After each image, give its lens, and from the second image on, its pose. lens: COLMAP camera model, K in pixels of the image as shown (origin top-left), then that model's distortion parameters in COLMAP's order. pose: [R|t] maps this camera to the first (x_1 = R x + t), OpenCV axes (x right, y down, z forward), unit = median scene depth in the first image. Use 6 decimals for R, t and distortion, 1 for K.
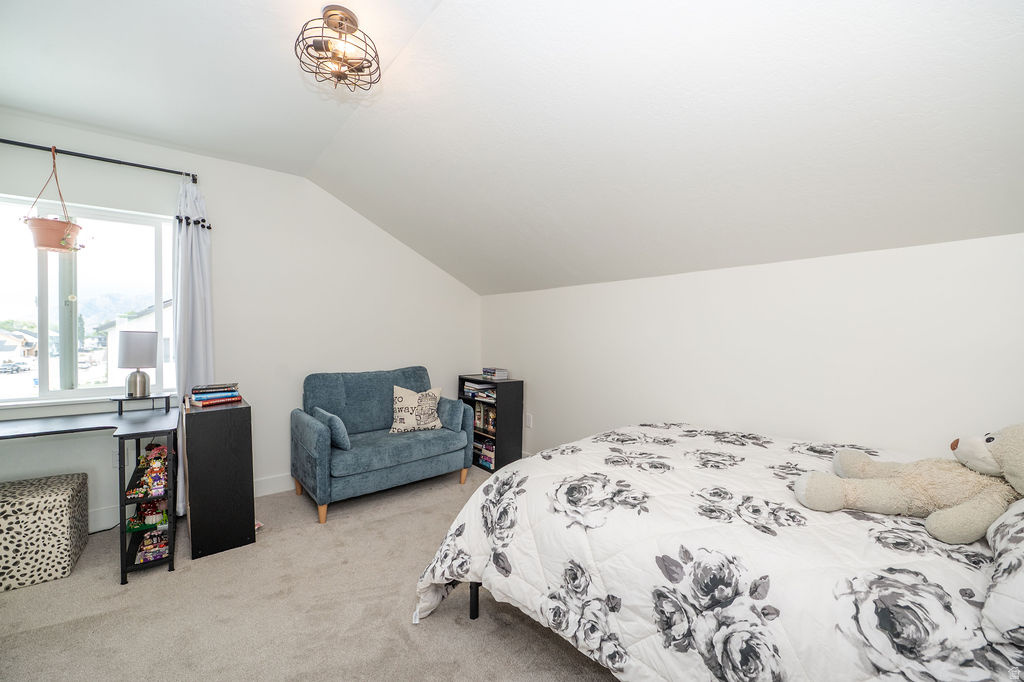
lens RADIAL K [[408.6, 0, 517.5], [0, 408.6, 335.8], [0, 0, 1]] dist [-0.010324, -0.001224]
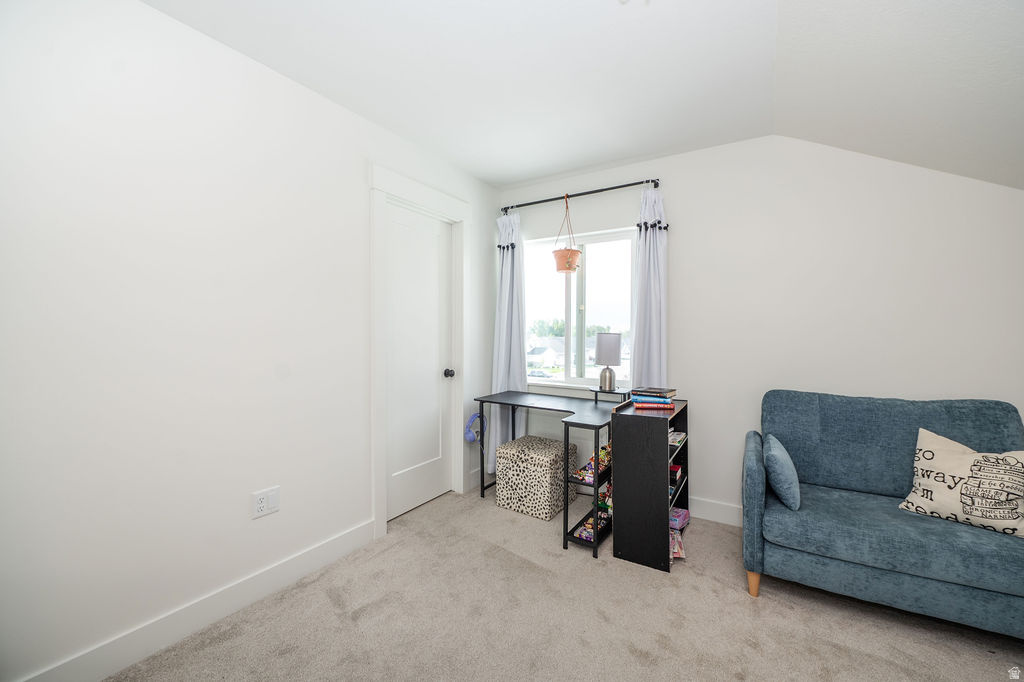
lens RADIAL K [[408.6, 0, 507.9], [0, 408.6, 339.3], [0, 0, 1]] dist [-0.010324, -0.001224]
pose [[0.325319, 0.014252, -0.945497, 0.059655], [-0.016660, 0.999818, 0.009339, 0.000777], [0.945457, 0.012714, 0.325497, 0.342194]]
